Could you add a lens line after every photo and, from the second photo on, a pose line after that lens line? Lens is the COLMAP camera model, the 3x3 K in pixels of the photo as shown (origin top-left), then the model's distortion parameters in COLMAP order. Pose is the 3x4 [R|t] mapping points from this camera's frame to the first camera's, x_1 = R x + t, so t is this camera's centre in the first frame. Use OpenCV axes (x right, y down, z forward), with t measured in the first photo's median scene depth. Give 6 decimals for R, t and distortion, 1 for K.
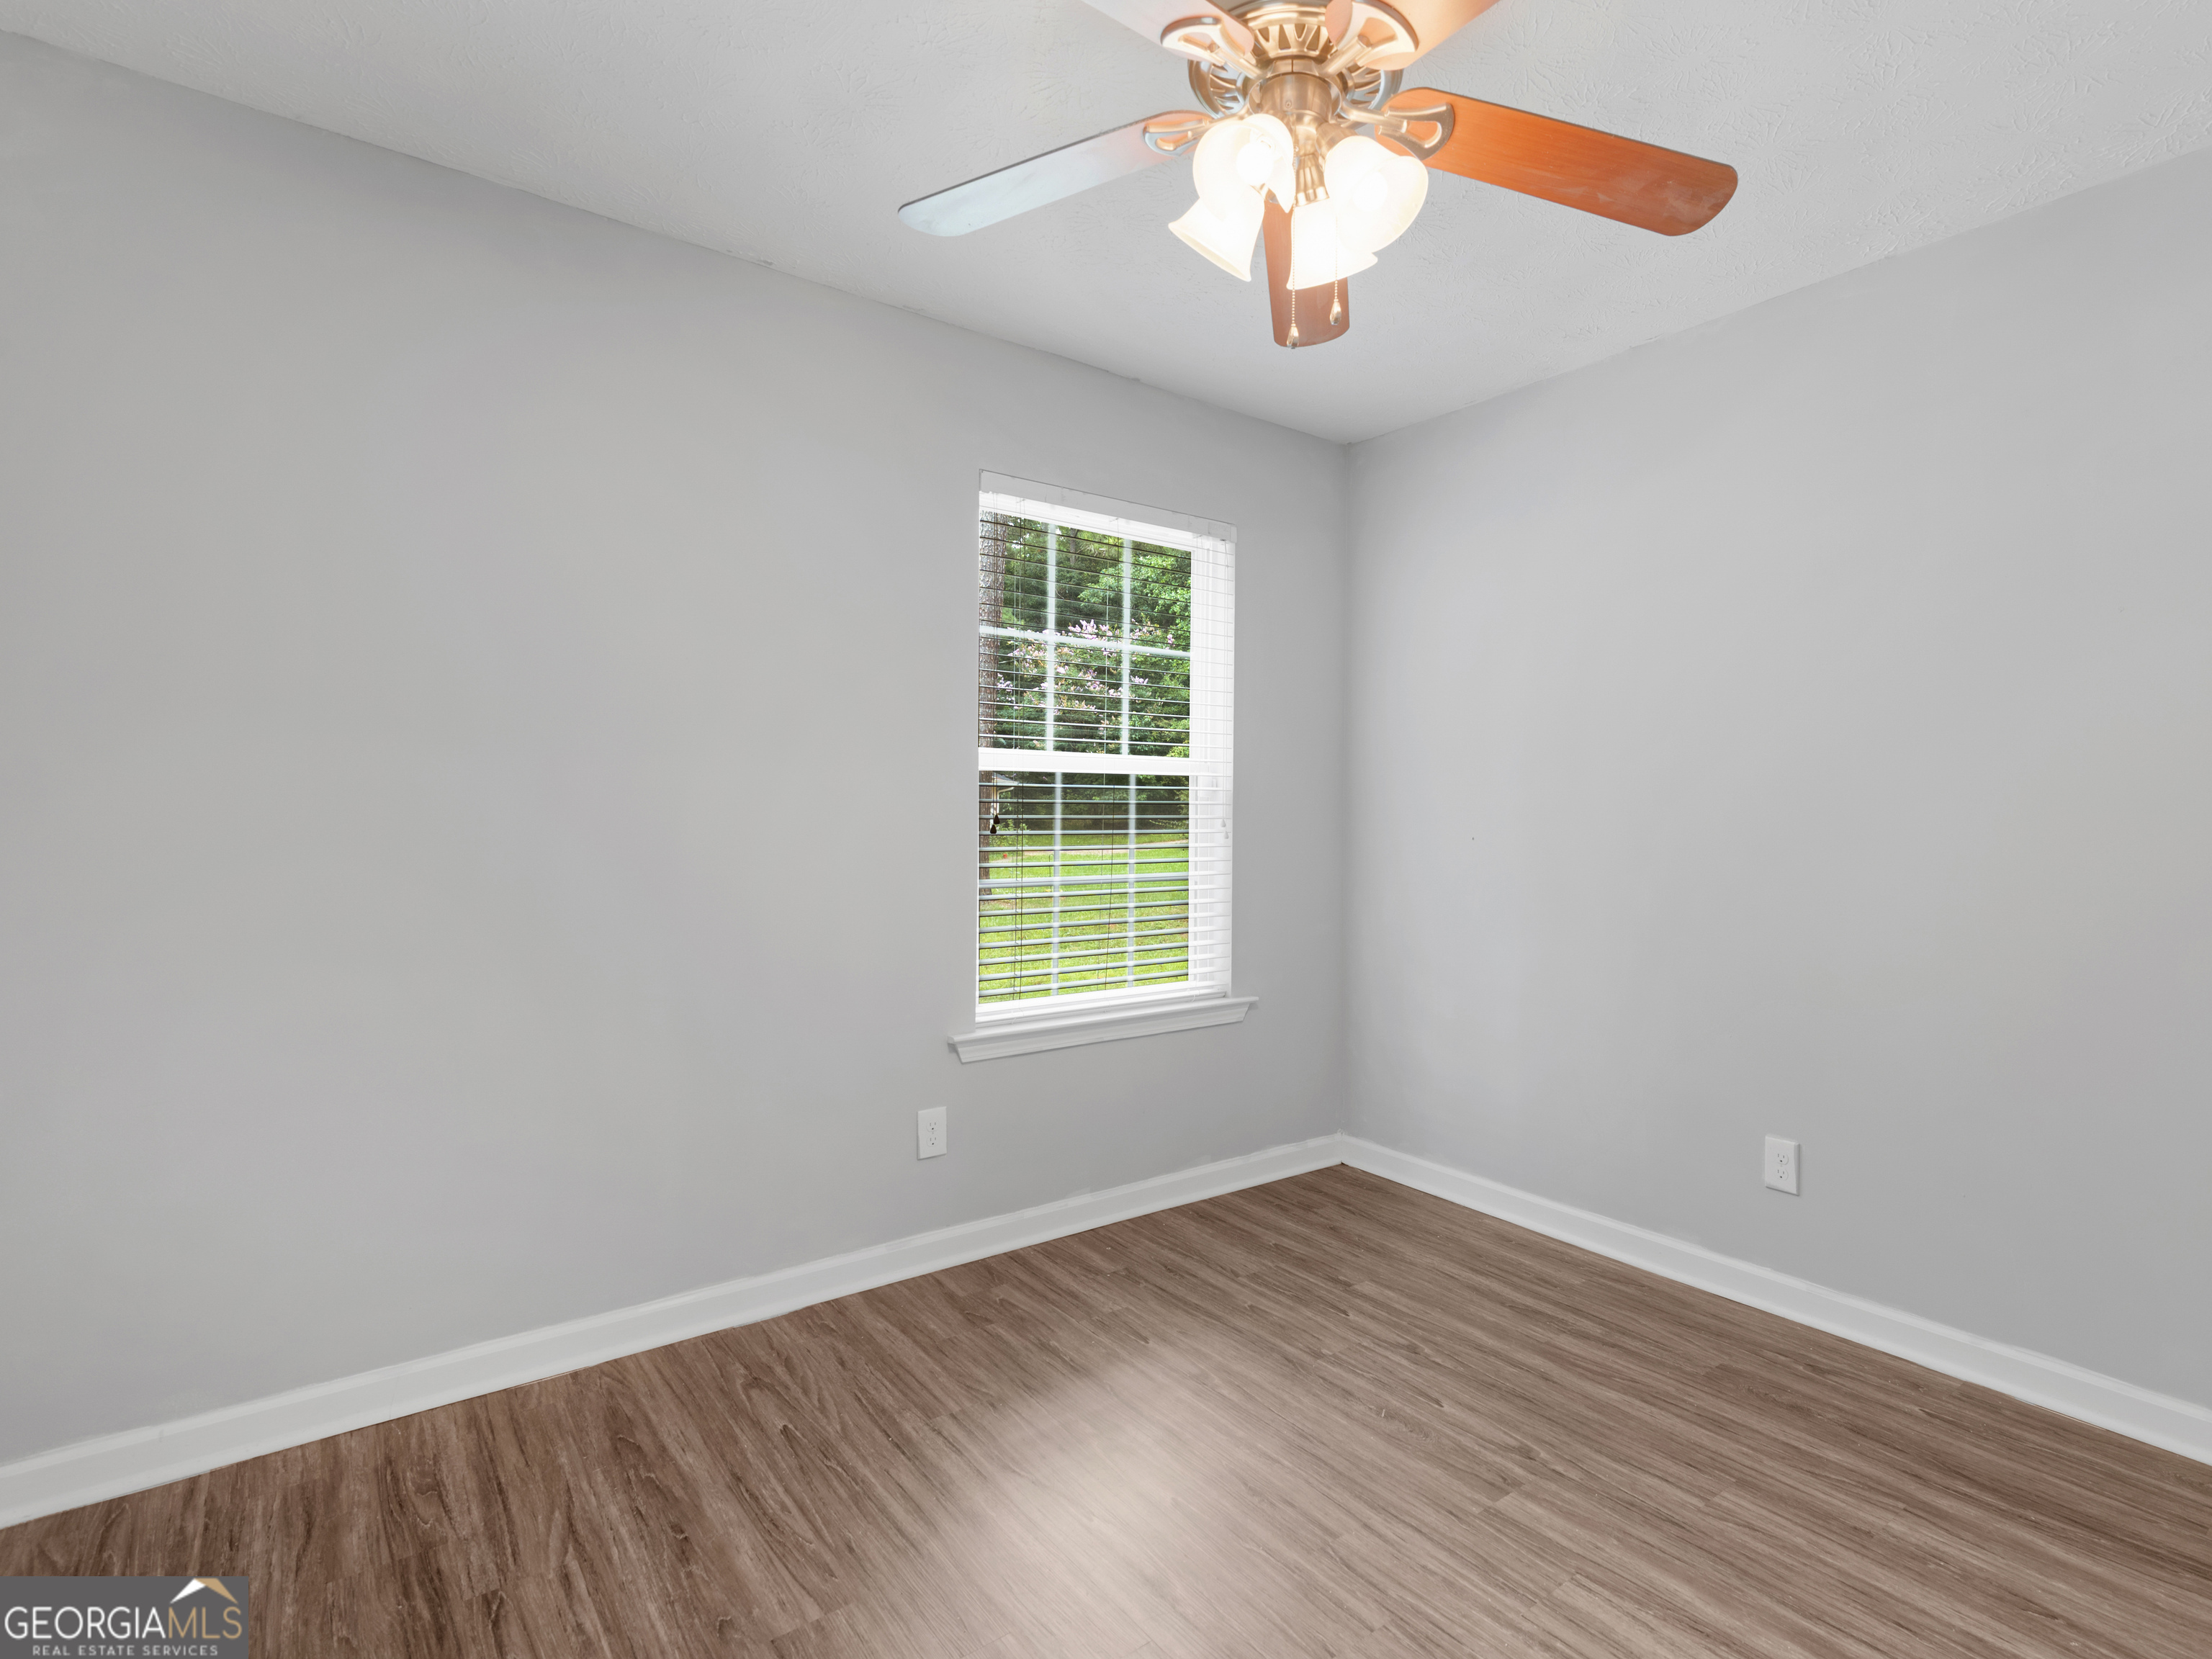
lens RADIAL K [[1126.1, 0, 1248.0], [0, 1126.1, 830.0], [0, 0, 1]] dist [0.011385, -0.000510]
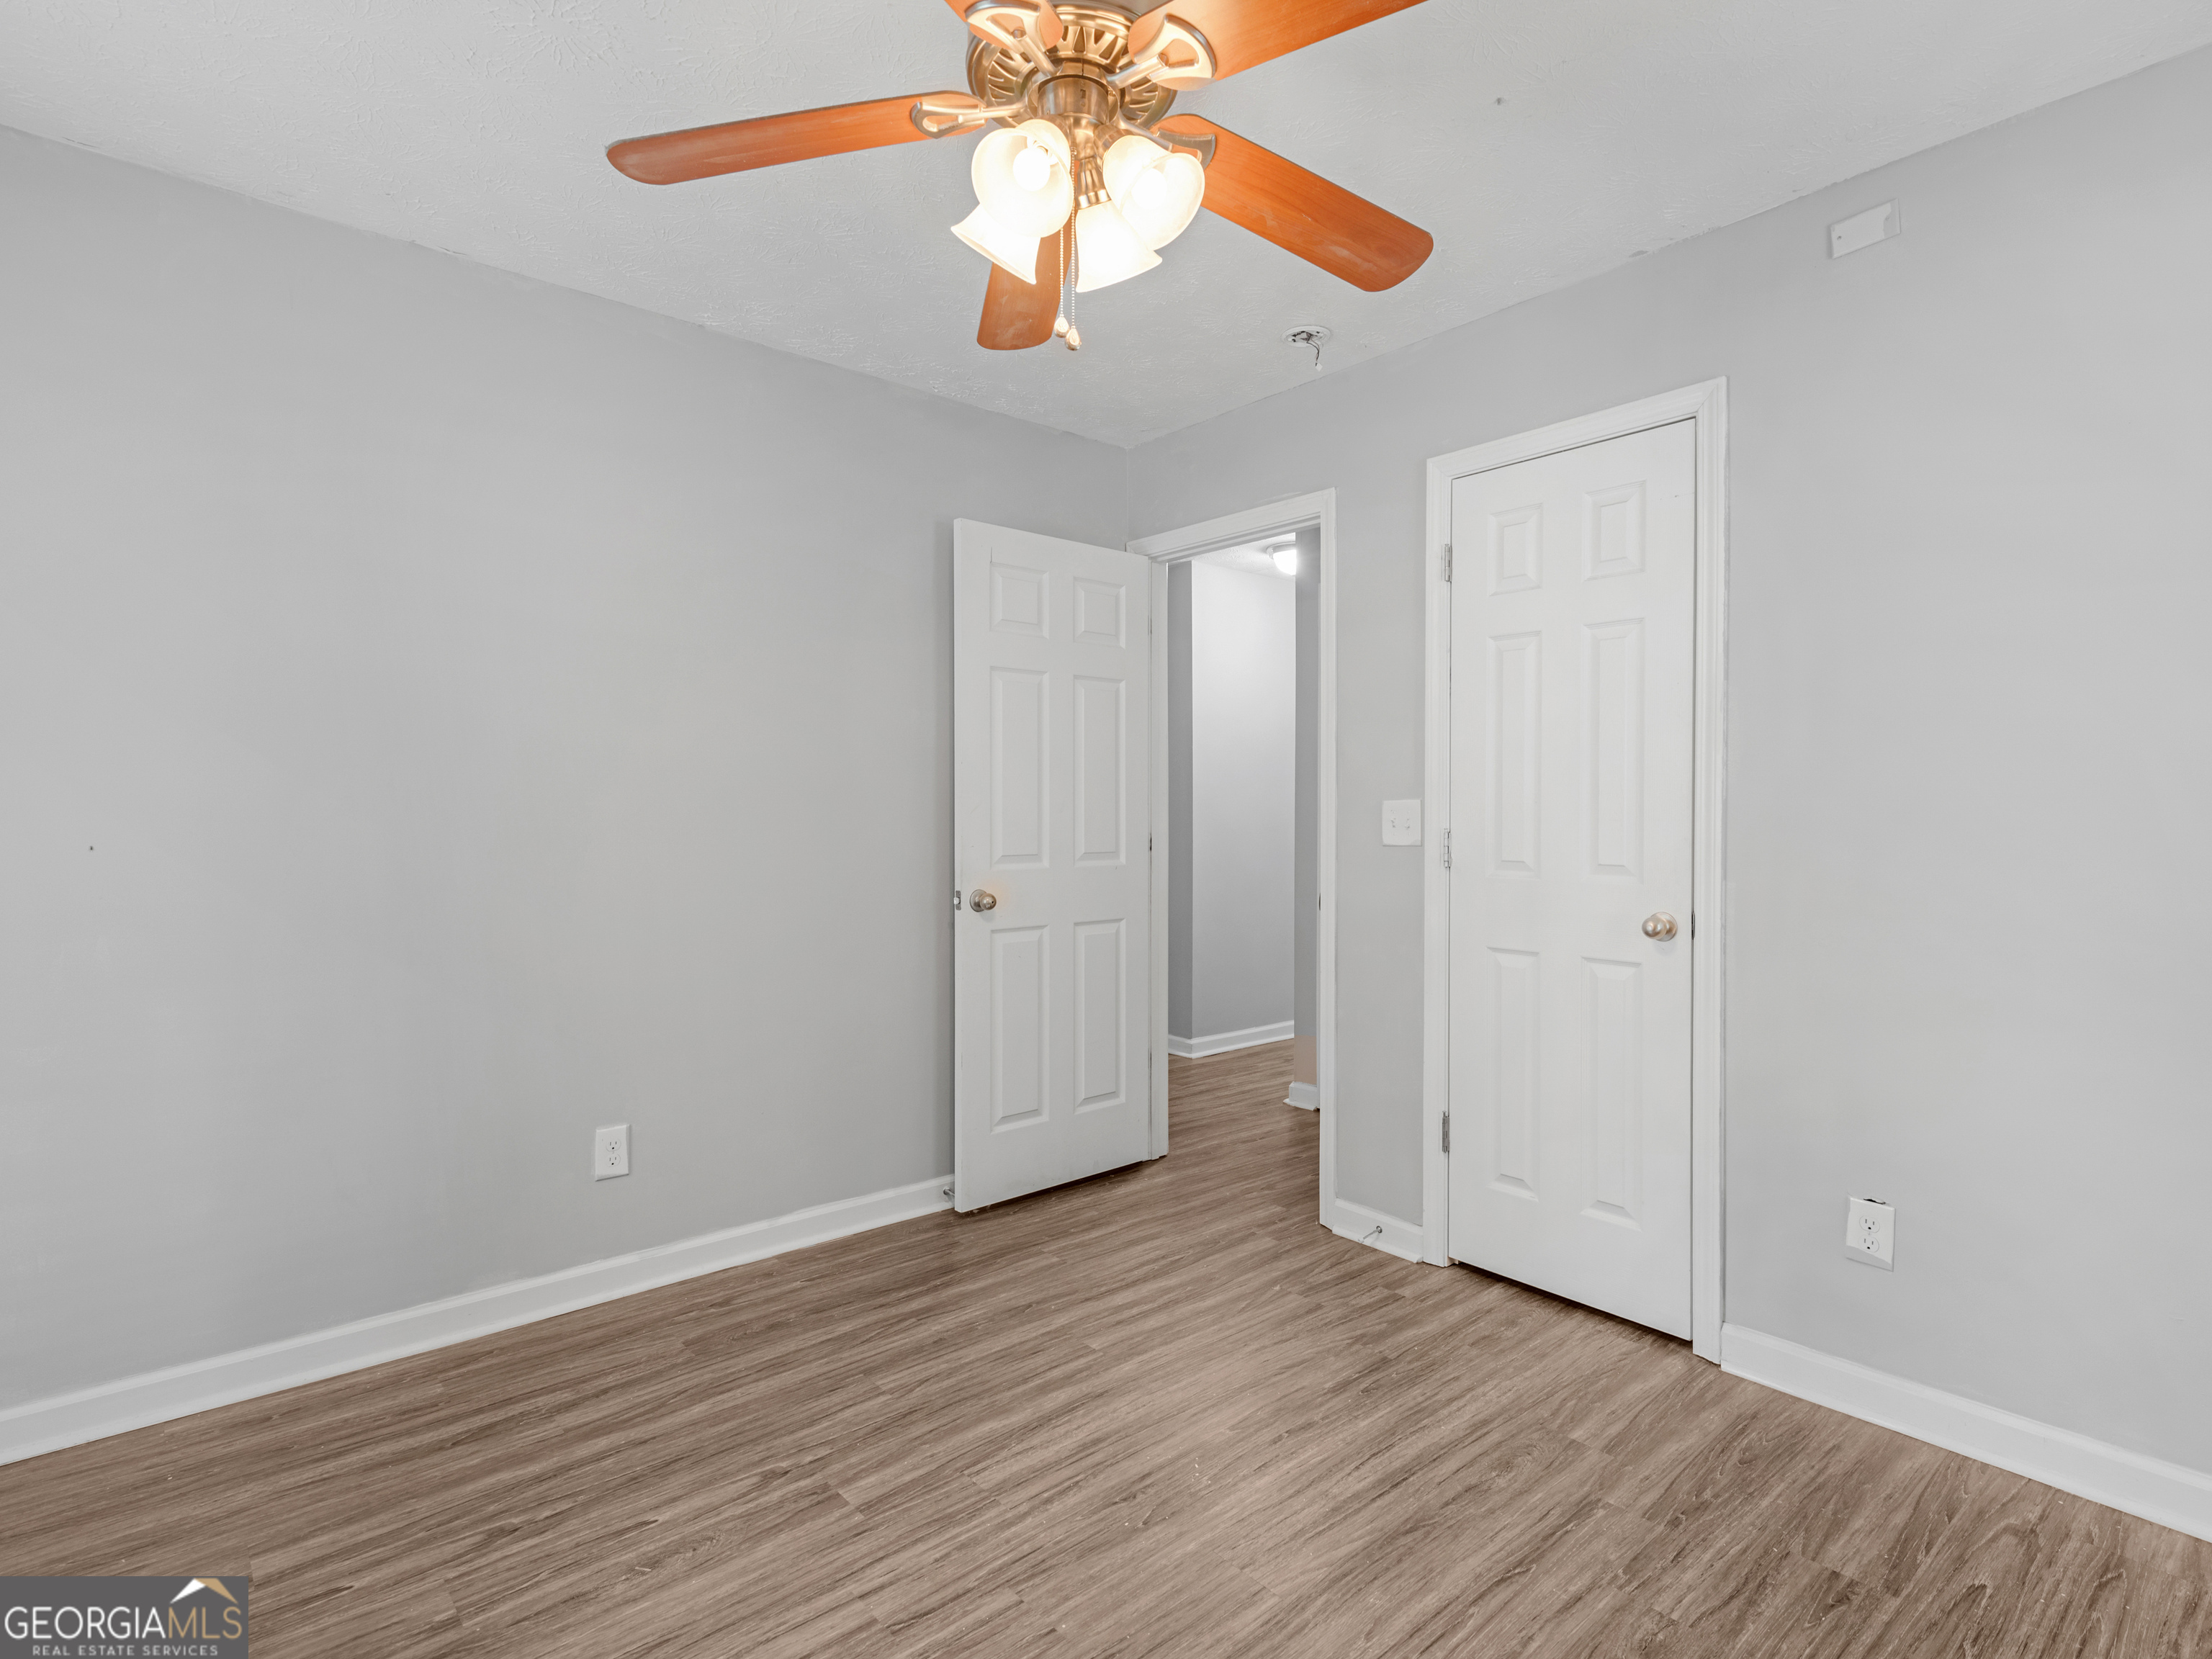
lens RADIAL K [[1126.0, 0, 1107.4], [0, 1126.0, 814.7], [0, 0, 1]] dist [0.013528, -0.000330]
pose [[-0.012508, -0.006823, 0.999898, -0.621694], [0.013184, 0.999889, 0.006988, -0.012477], [-0.999835, 0.013270, -0.012417, 0.623567]]
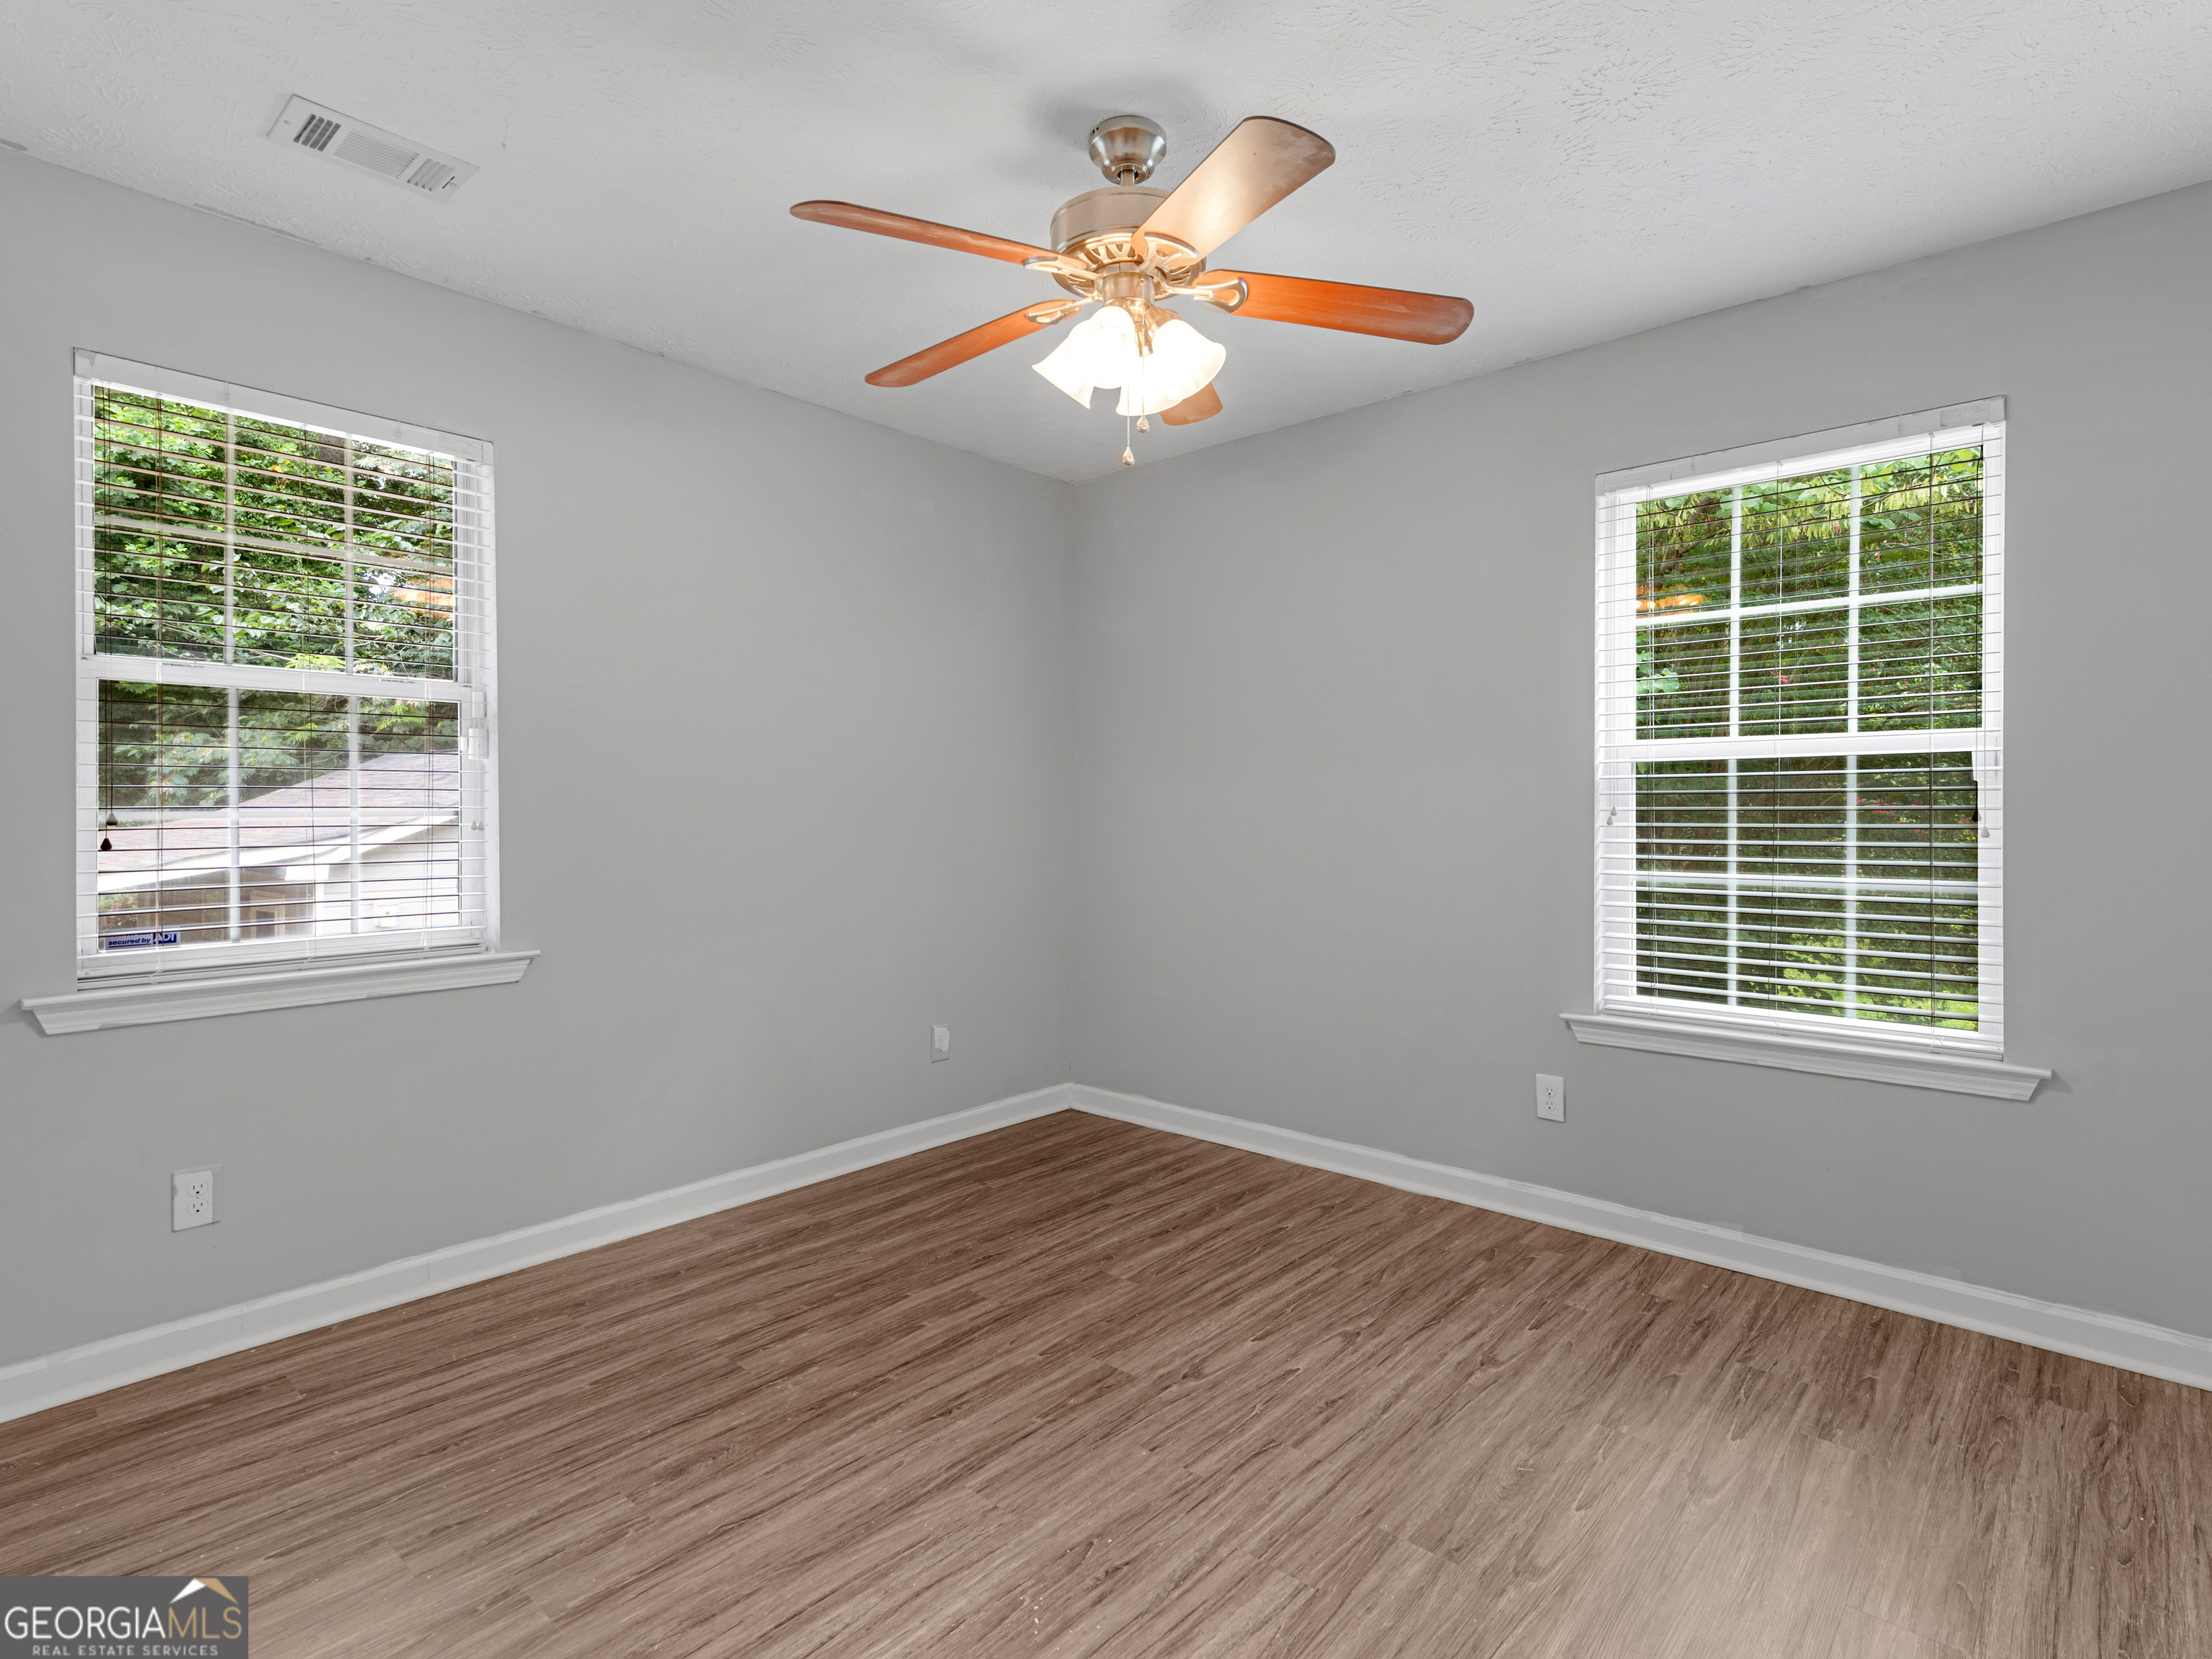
lens RADIAL K [[1126.0, 0, 1107.4], [0, 1126.0, 814.7], [0, 0, 1]] dist [0.013528, -0.000330]
pose [[0.150707, 0.000649, -0.988578, 0.883037], [-0.011957, 0.999928, -0.001167, 0.000893], [0.988506, 0.011997, 0.150704, 0.487821]]
